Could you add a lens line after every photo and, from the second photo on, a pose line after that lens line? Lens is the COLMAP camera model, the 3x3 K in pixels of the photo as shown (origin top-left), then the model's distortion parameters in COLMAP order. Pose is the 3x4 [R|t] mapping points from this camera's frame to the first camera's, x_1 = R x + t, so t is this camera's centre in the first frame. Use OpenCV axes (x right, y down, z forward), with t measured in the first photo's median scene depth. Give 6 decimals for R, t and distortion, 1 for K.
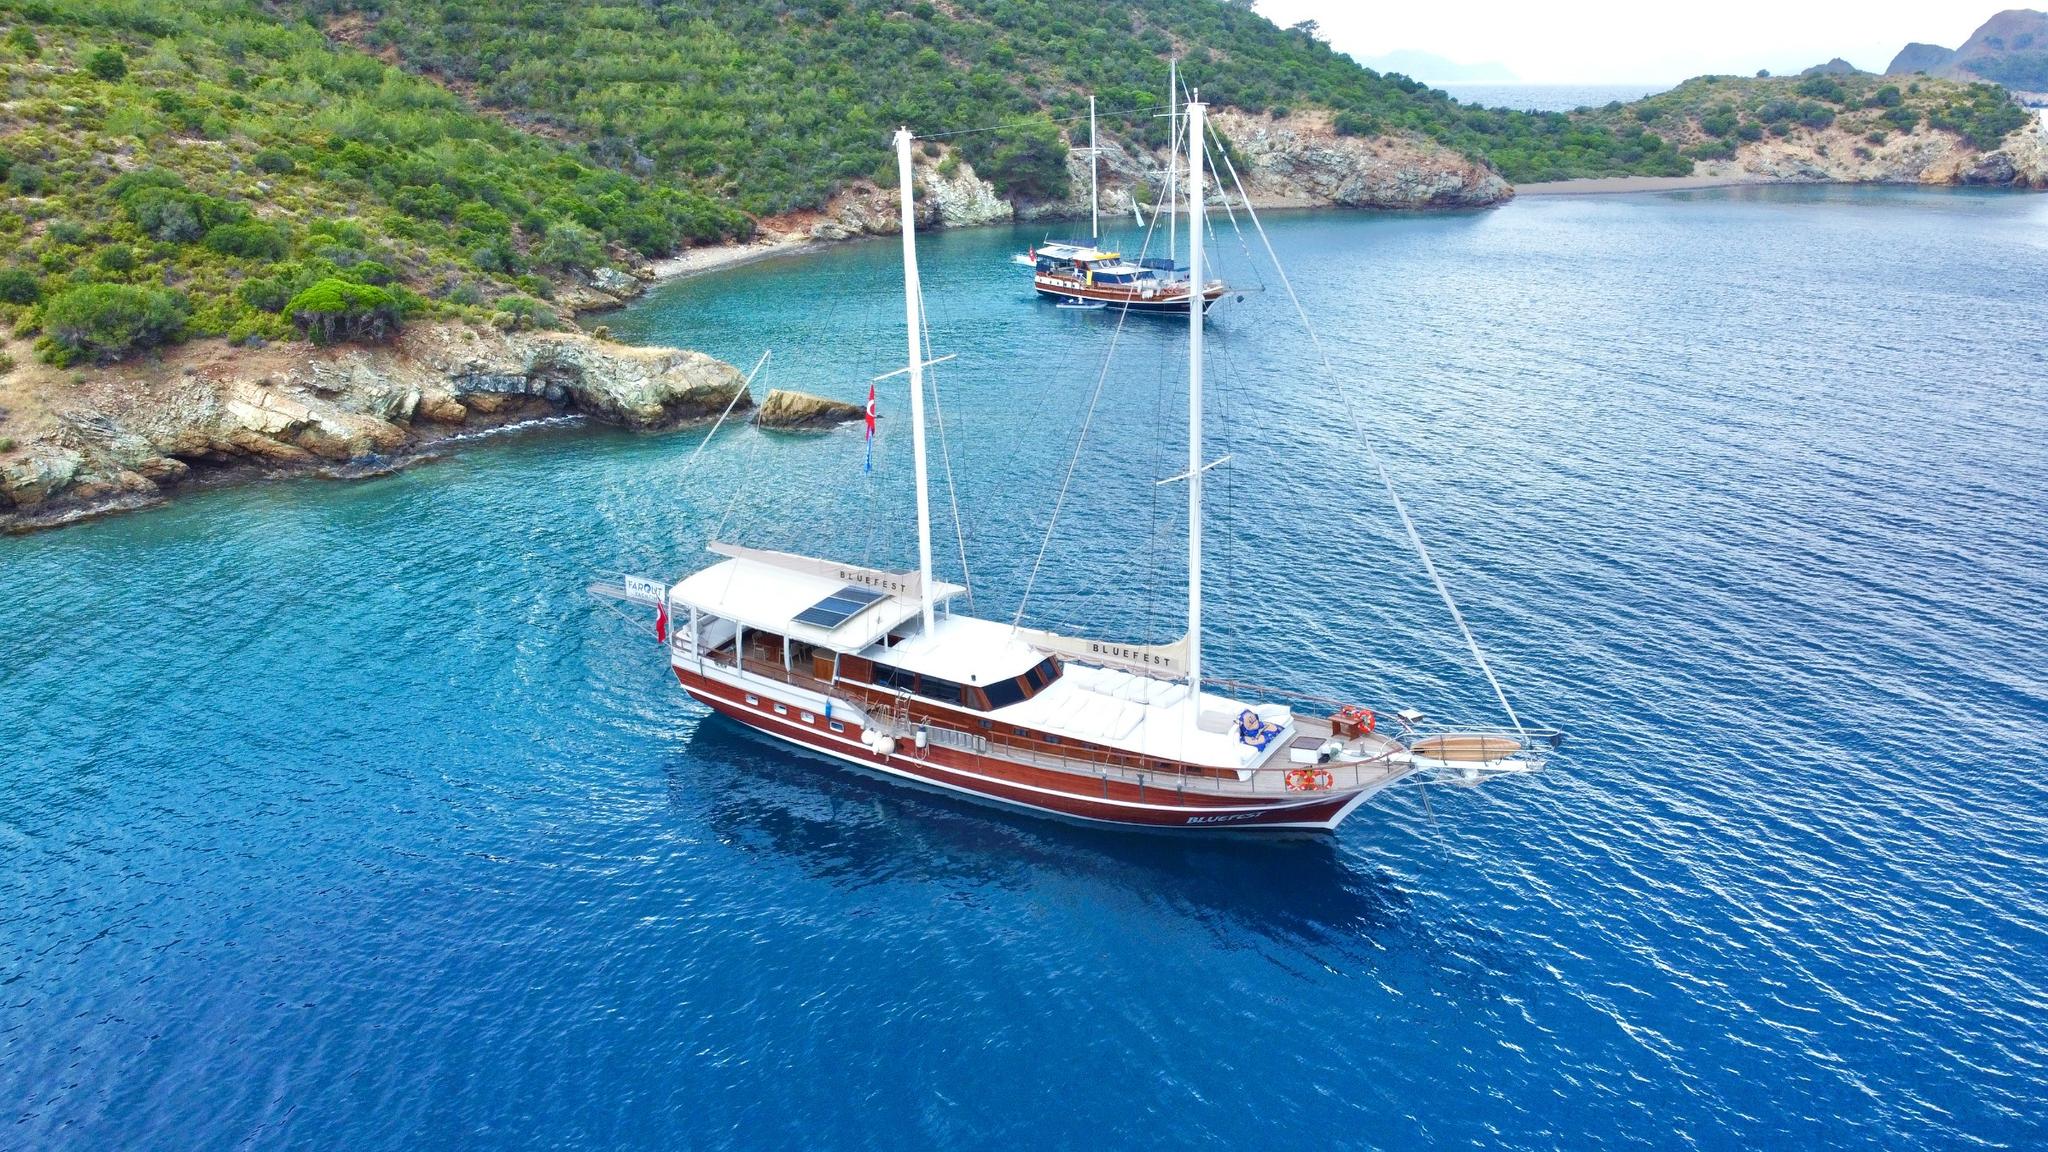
lens RADIAL K [[1528.9, 0, 1072.0], [0, 1528.9, 617.7], [0, 0, 1]] dist [-0.006173, 0.001928]
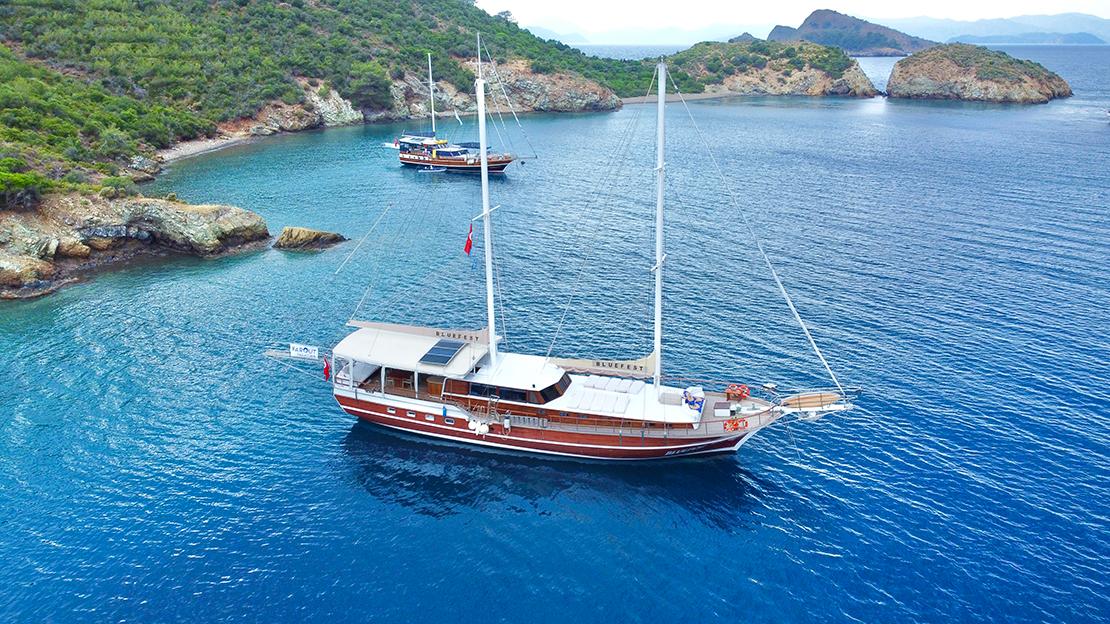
lens RADIAL K [[828.6, 0, 589.2], [0, 828.6, 333.0], [0, 0, 1]] dist [-0.006173, 0.001928]
pose [[0.965895, -0.079353, 0.246475, -0.104352], [0.079247, 0.996801, 0.010363, -0.012904], [-0.246509, 0.009523, 0.969094, 0.017307]]
